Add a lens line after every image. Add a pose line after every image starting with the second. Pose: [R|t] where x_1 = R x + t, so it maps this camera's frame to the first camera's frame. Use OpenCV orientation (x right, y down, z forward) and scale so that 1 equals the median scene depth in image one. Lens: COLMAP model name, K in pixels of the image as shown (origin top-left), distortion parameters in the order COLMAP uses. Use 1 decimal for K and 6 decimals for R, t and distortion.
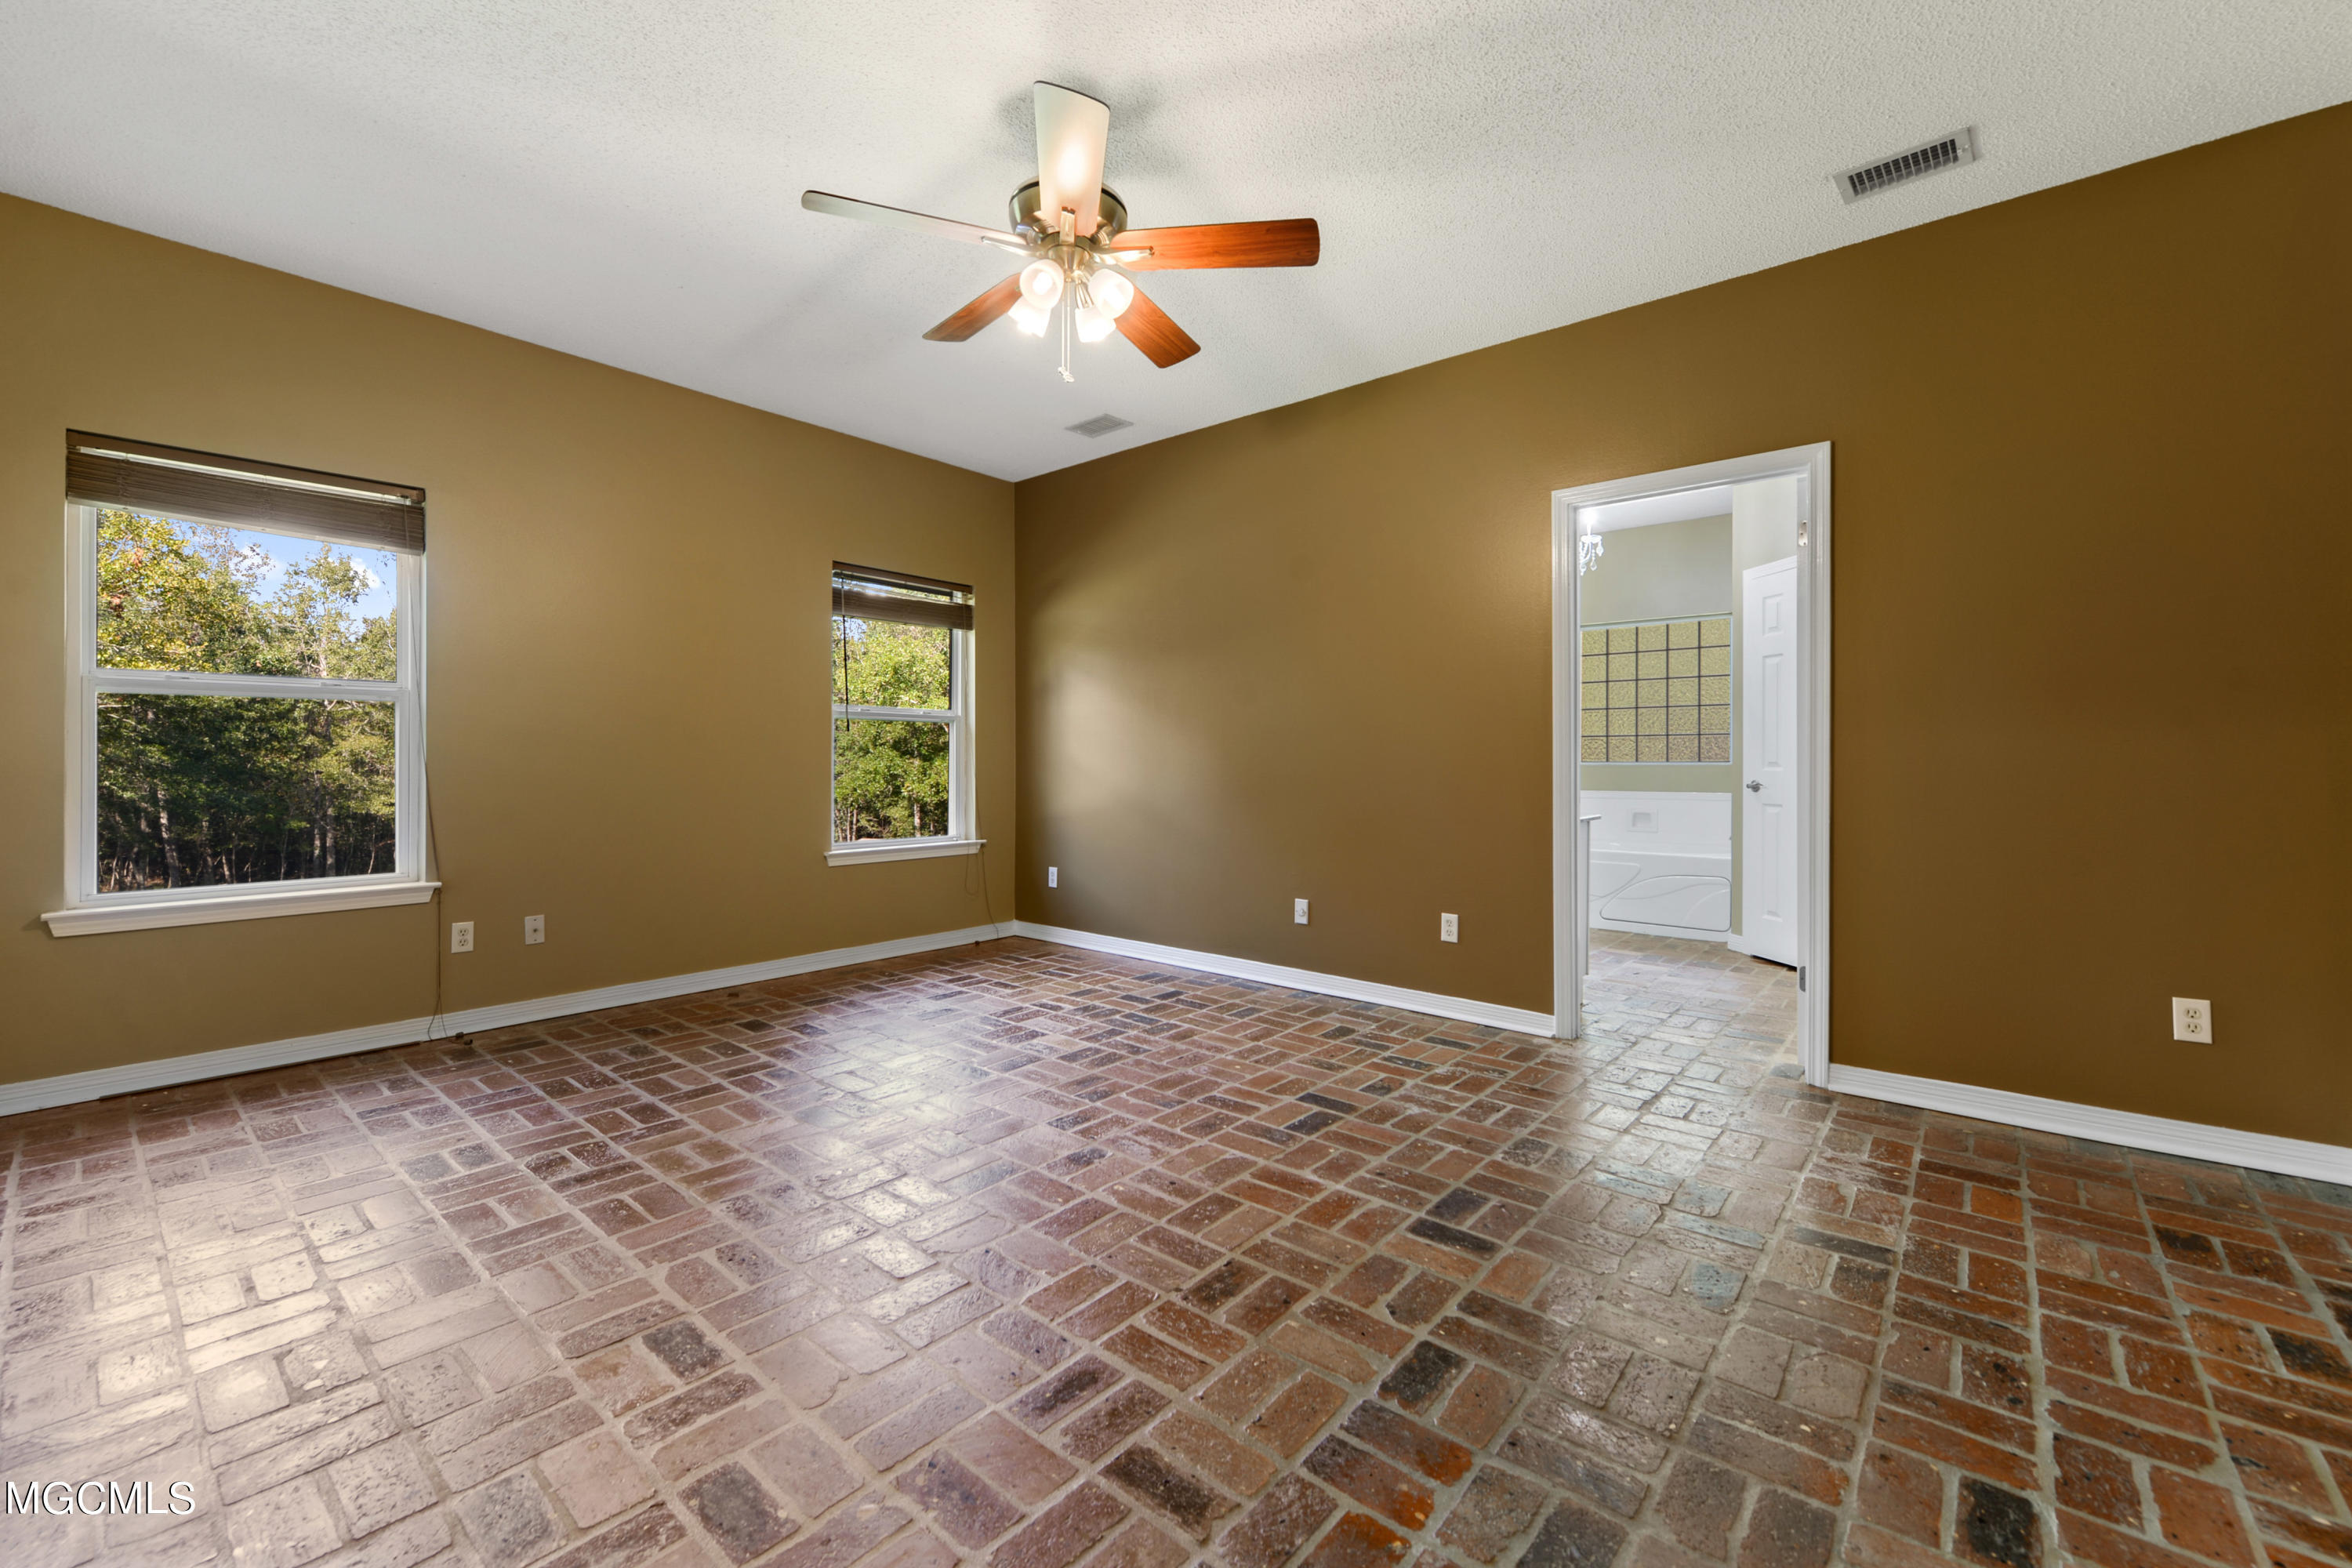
lens RADIAL K [[951.4, 0, 1172.3], [0, 951.4, 765.6], [0, 0, 1]] dist [-0.002580, -0.000283]
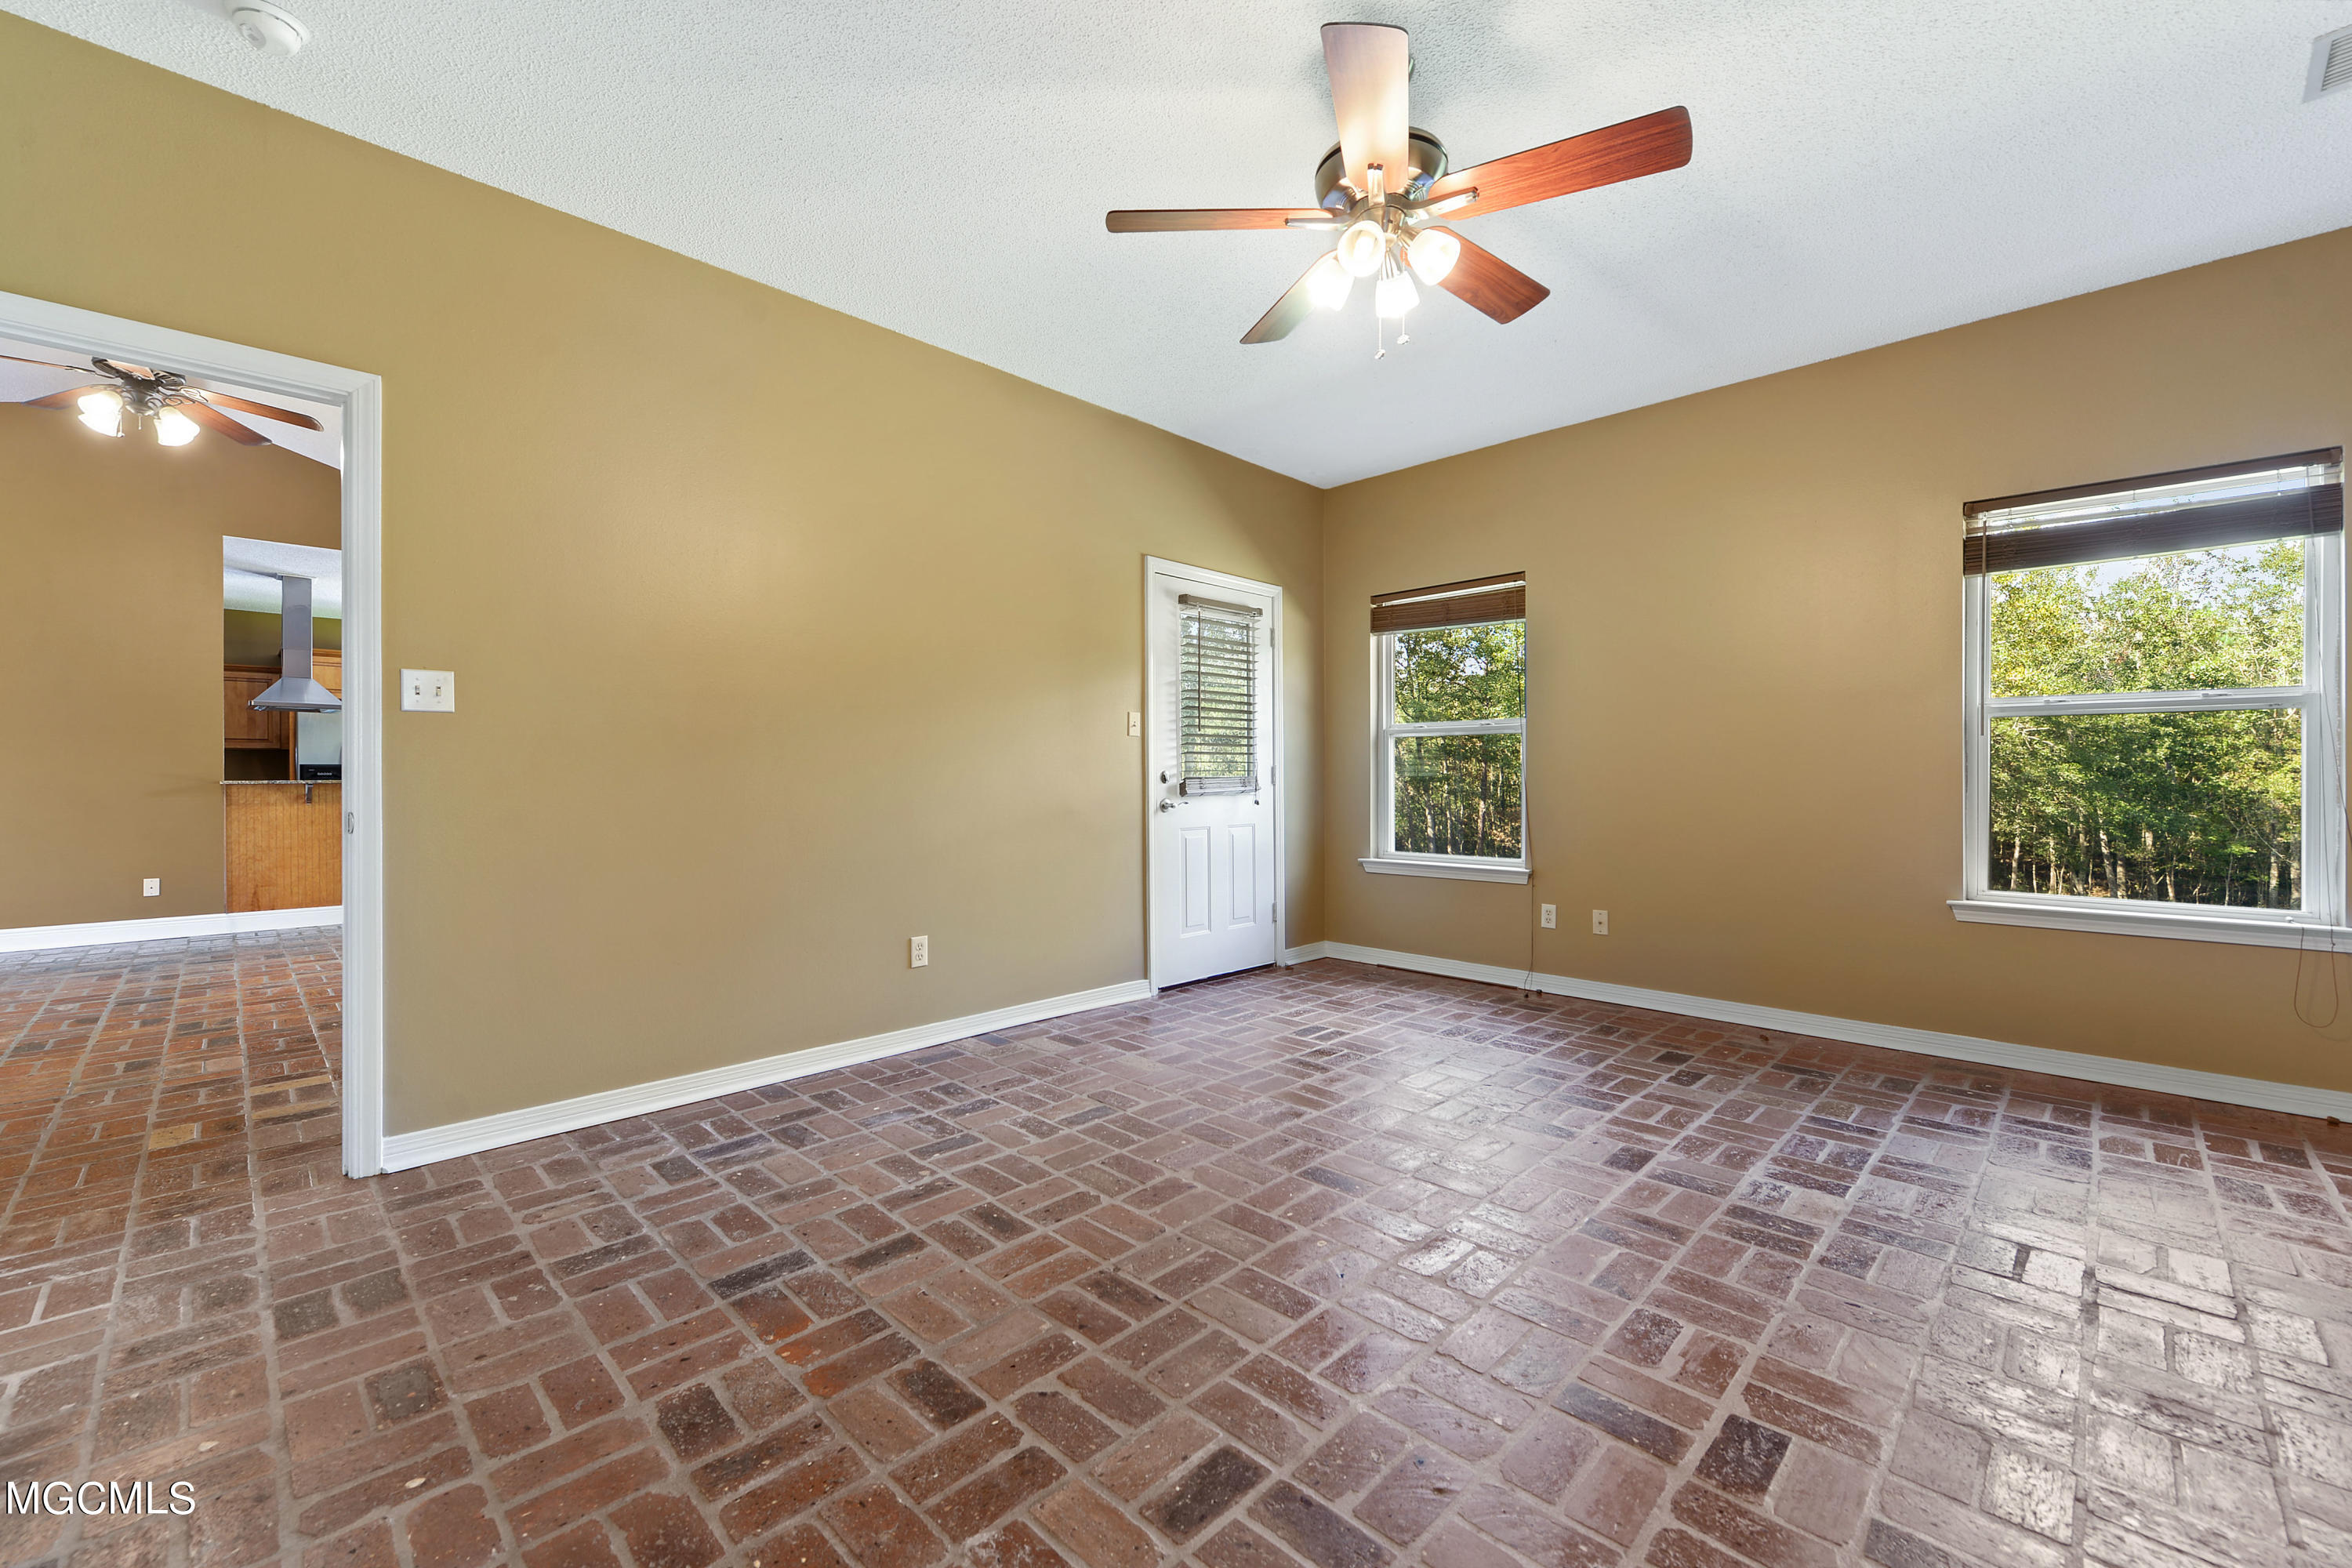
lens RADIAL K [[951.4, 0, 1173.1], [0, 951.4, 782.6], [0, 0, 1]] dist [-0.002580, -0.000283]
pose [[-0.077056, 0.005147, -0.997013, 0.676748], [-0.005945, 0.999967, 0.005621, -0.002361], [0.997009, 0.006360, -0.077023, 0.724704]]
